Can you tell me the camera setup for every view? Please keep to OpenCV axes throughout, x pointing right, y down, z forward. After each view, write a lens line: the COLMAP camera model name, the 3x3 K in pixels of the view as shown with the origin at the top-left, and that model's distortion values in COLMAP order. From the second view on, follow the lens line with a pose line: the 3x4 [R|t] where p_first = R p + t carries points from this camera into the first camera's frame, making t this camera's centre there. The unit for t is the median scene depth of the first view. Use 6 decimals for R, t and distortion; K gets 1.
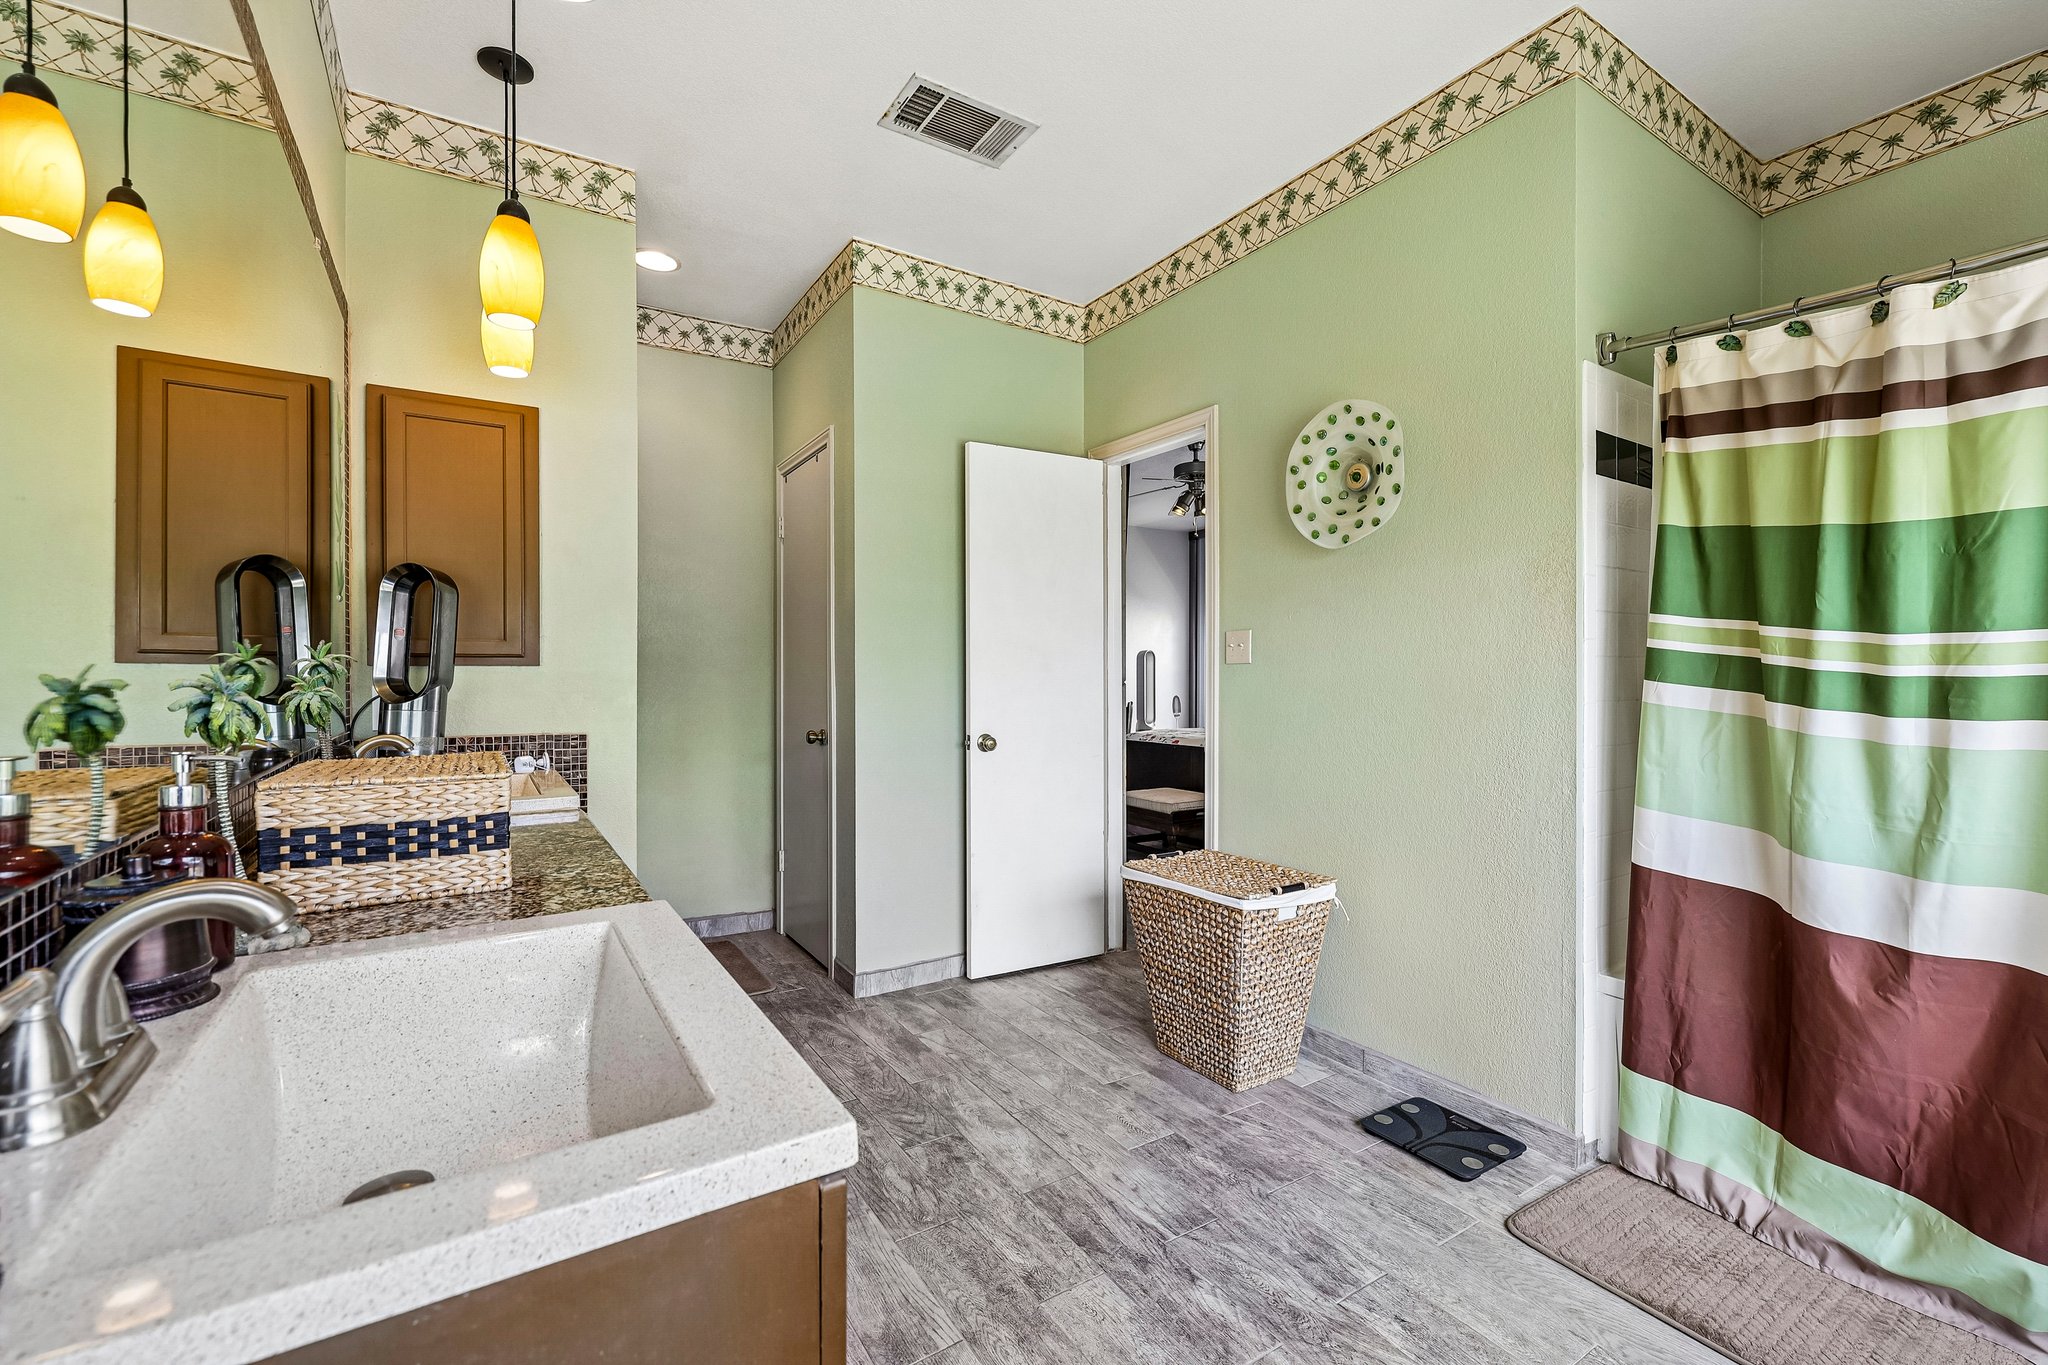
lens RADIAL K [[861.3, 0, 1027.6], [0, 861.3, 678.6], [0, 0, 1]] dist [-0.000611, 0.000005]
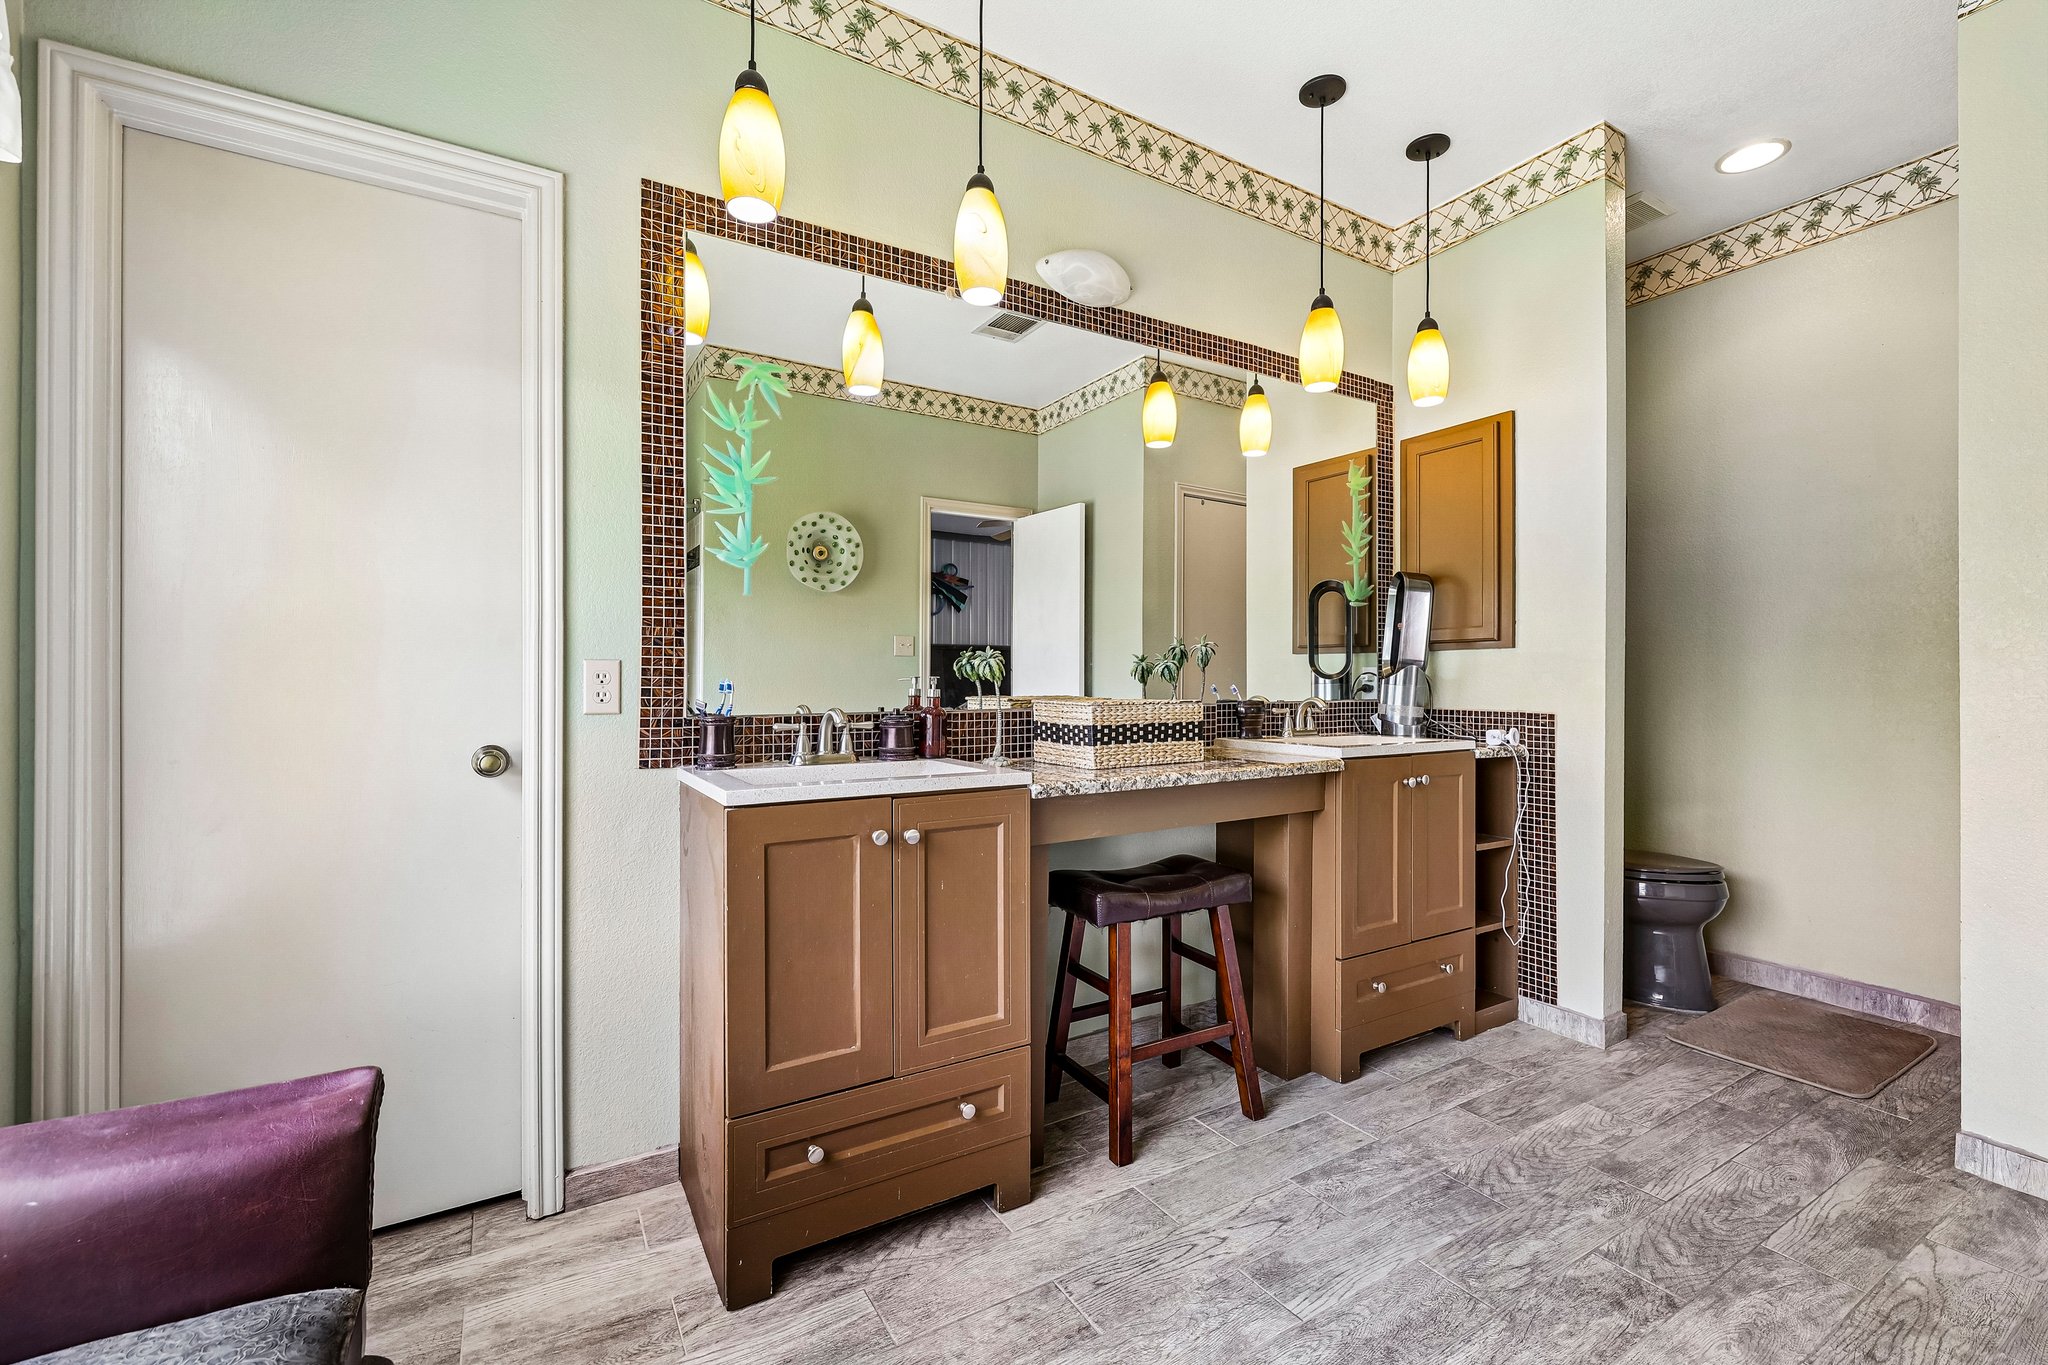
lens RADIAL K [[861.3, 0, 1027.6], [0, 861.3, 678.6], [0, 0, 1]] dist [-0.000611, 0.000005]
pose [[-0.029641, 0.000474, -0.999561, 0.552828], [-0.005213, 0.999986, 0.000629, 0.027306], [0.999547, 0.005229, -0.029638, 0.436386]]
